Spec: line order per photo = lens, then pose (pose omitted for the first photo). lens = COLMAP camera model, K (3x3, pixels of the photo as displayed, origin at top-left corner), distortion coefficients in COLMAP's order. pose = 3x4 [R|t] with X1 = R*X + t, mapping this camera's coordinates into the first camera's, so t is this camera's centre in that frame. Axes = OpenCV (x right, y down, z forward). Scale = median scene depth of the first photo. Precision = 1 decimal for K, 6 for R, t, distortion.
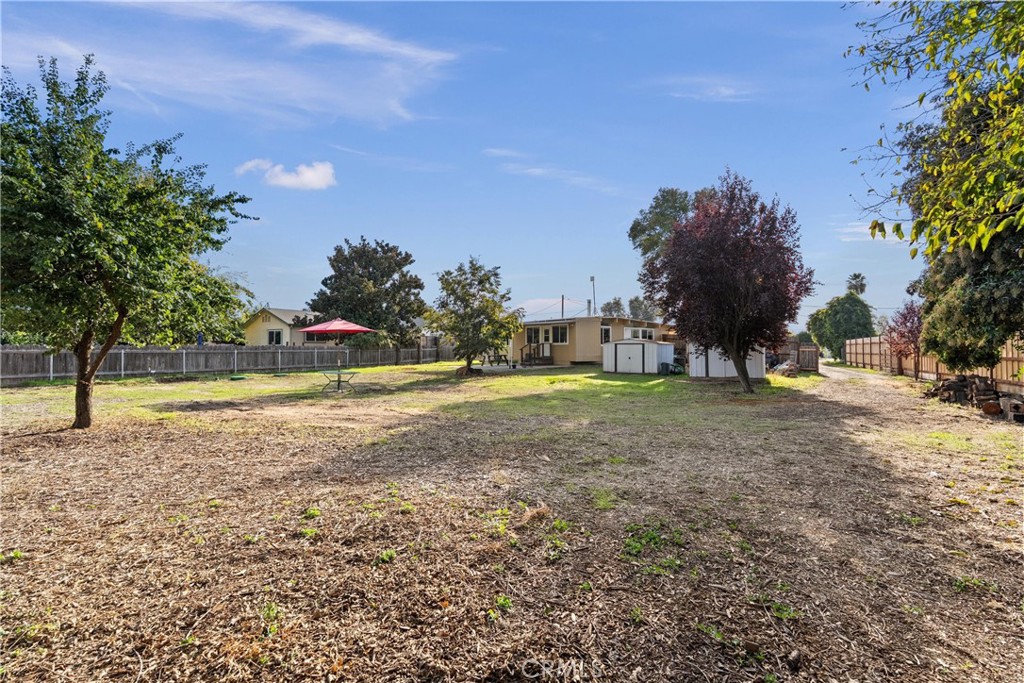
lens RADIAL K [[450.0, 0, 513.9], [0, 450.0, 348.1], [0, 0, 1]] dist [-0.001450, -0.000232]
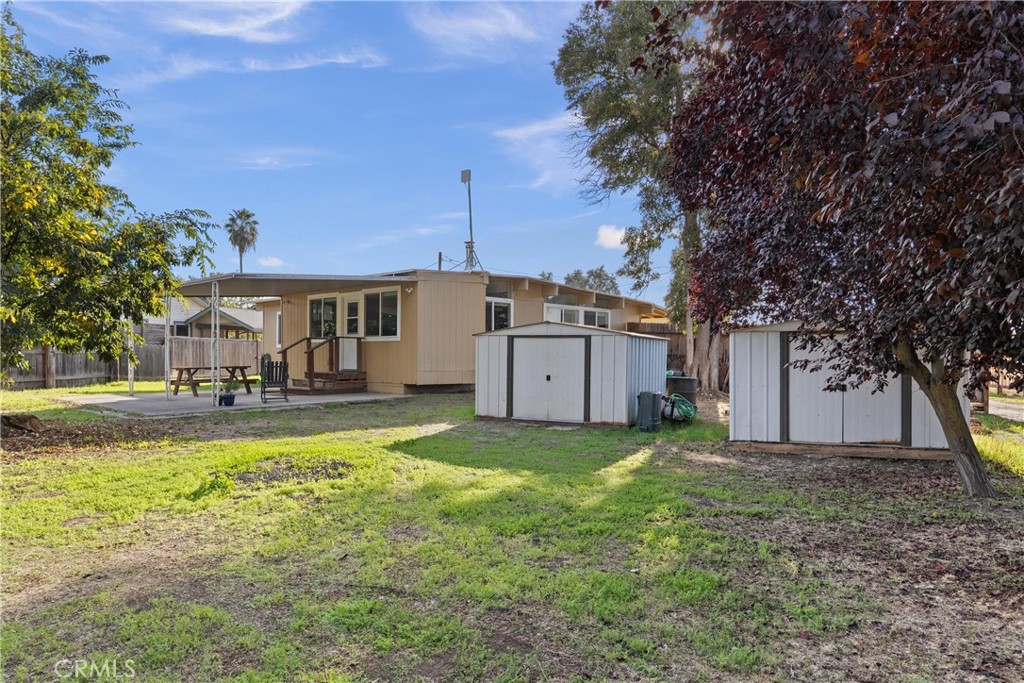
lens RADIAL K [[566.0, 0, 513.1], [0, 566.0, 339.9], [0, 0, 1]] dist [0.001161, 0.000623]
pose [[0.988753, 0.013867, 0.148916, 0.146781], [-0.009469, 0.999499, -0.030199, 0.005490], [-0.149260, 0.028449, 0.988389, 0.511677]]
